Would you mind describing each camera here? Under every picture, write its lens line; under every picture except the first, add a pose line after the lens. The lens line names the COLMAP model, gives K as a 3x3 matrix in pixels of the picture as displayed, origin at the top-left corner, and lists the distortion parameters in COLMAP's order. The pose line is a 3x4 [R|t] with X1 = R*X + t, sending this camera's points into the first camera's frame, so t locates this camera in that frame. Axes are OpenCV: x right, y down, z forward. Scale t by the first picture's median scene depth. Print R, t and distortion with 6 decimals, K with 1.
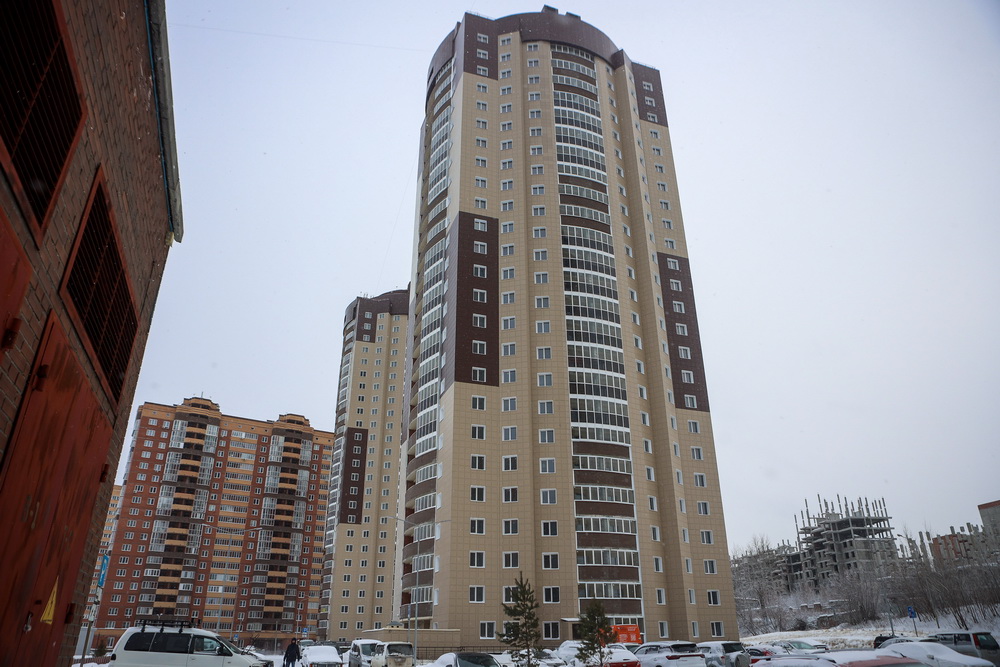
lens RADIAL K [[653.6, 0, 500.0], [0, 653.6, 333.5], [0, 0, 1]] dist [-0.055308, 0.002992]
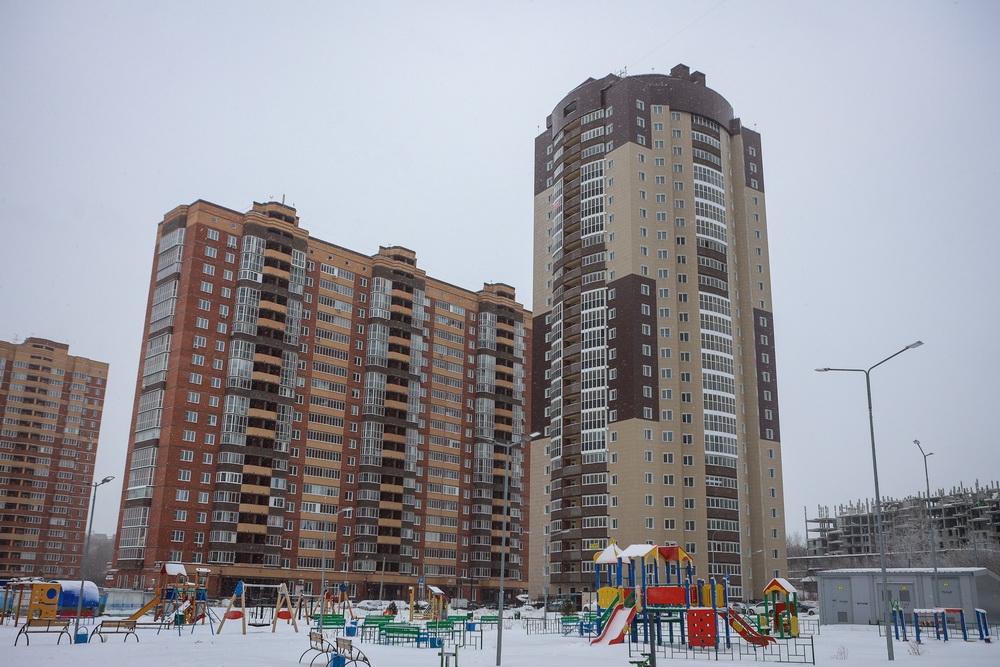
lens RADIAL K [[912.5, 0, 500.0], [0, 912.5, 333.5], [0, 0, 1]] dist [-0.067070, 0.002007]
pose [[0.969758, 0.093534, 0.225435, -0.620100], [-0.127292, 0.981910, 0.140178, -0.262234], [-0.208246, -0.164635, 0.964121, -0.598999]]
